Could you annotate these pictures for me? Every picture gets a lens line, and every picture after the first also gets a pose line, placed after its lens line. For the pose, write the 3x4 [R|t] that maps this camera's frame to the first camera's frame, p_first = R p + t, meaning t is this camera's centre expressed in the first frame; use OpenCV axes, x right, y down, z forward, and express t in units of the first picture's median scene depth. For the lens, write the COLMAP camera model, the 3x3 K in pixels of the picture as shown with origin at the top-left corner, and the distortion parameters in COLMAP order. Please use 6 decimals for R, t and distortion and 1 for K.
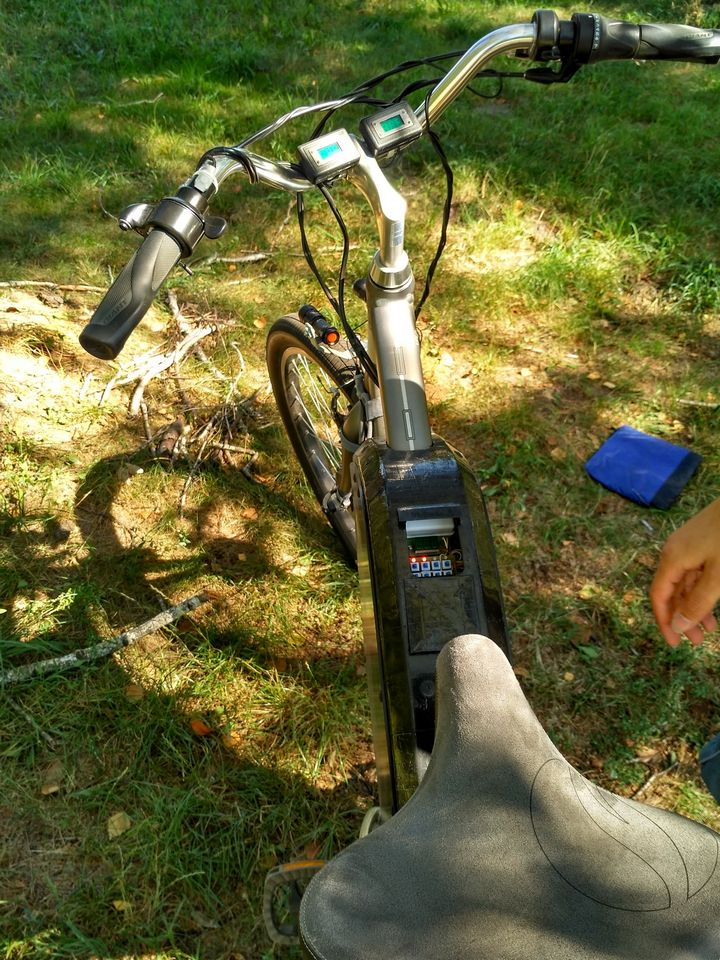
lens RADIAL K [[855.0, 0, 360.0], [0, 855.0, 480.0], [0, 0, 1]] dist [0.094878, -0.226972]
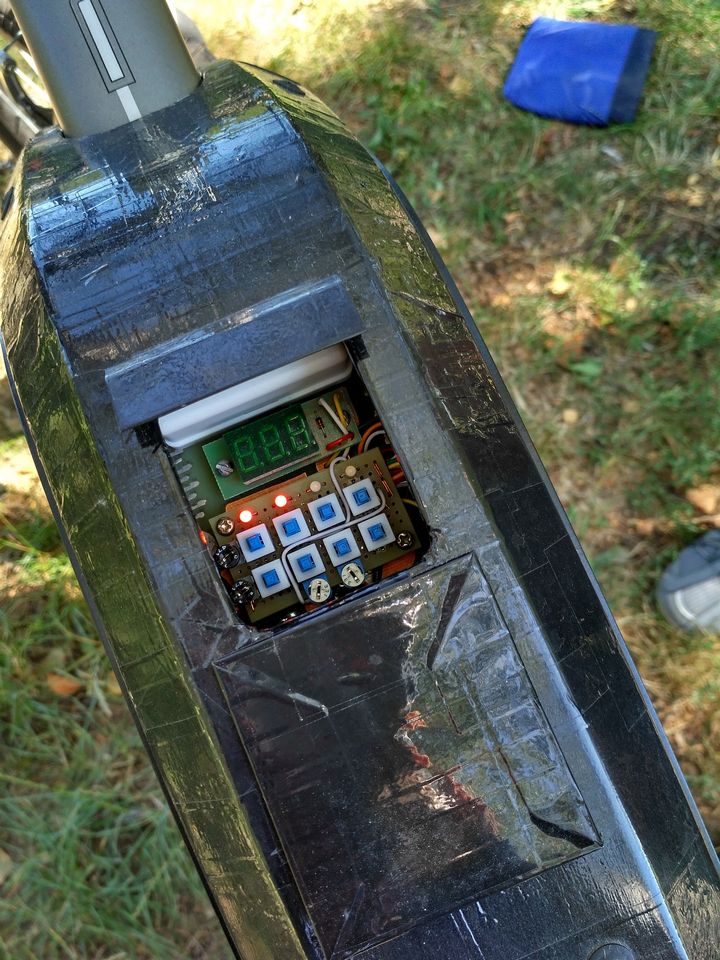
lens RADIAL K [[855.0, 0, 360.0], [0, 855.0, 480.0], [0, 0, 1]] dist [0.094878, -0.226972]
pose [[0.947060, -0.319367, 0.032898, 0.037629], [0.291327, 0.897904, 0.329995, 0.000343], [-0.134928, -0.302941, 0.943409, 0.297144]]
